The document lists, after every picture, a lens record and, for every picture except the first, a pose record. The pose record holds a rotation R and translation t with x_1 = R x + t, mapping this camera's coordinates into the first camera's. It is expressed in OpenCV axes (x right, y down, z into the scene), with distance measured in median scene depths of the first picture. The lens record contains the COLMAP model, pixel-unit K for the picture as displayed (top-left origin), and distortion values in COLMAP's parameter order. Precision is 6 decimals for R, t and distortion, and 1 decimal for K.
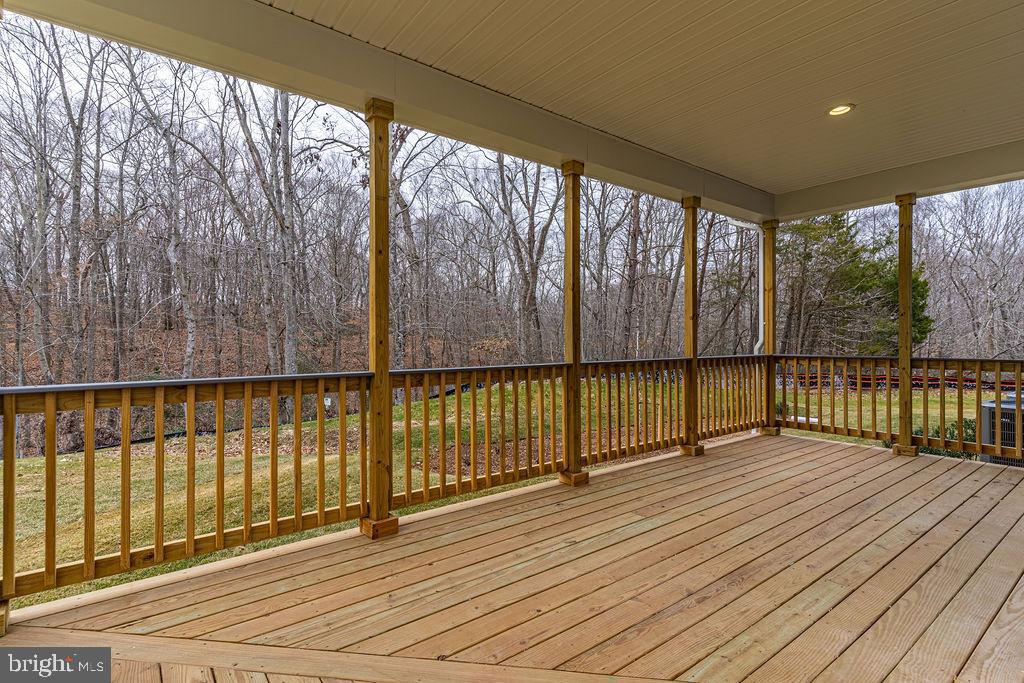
lens RADIAL K [[506.7, 0, 512.0], [0, 506.7, 341.5], [0, 0, 1]] dist [-0.072205, 0.038680]
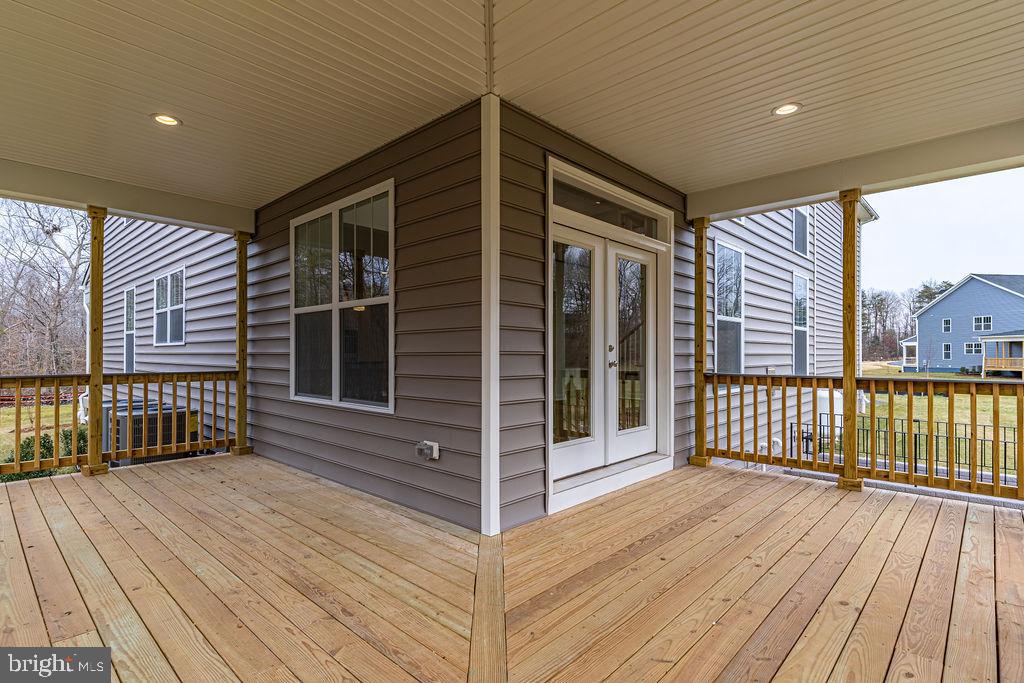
lens RADIAL K [[506.7, 0, 512.0], [0, 506.7, 341.5], [0, 0, 1]] dist [-0.072205, 0.038680]
pose [[-0.158279, 0.011753, 0.987324, -0.508043], [0.020487, 0.999753, -0.008617, -0.008353], [-0.987182, 0.018863, -0.158481, 0.627522]]
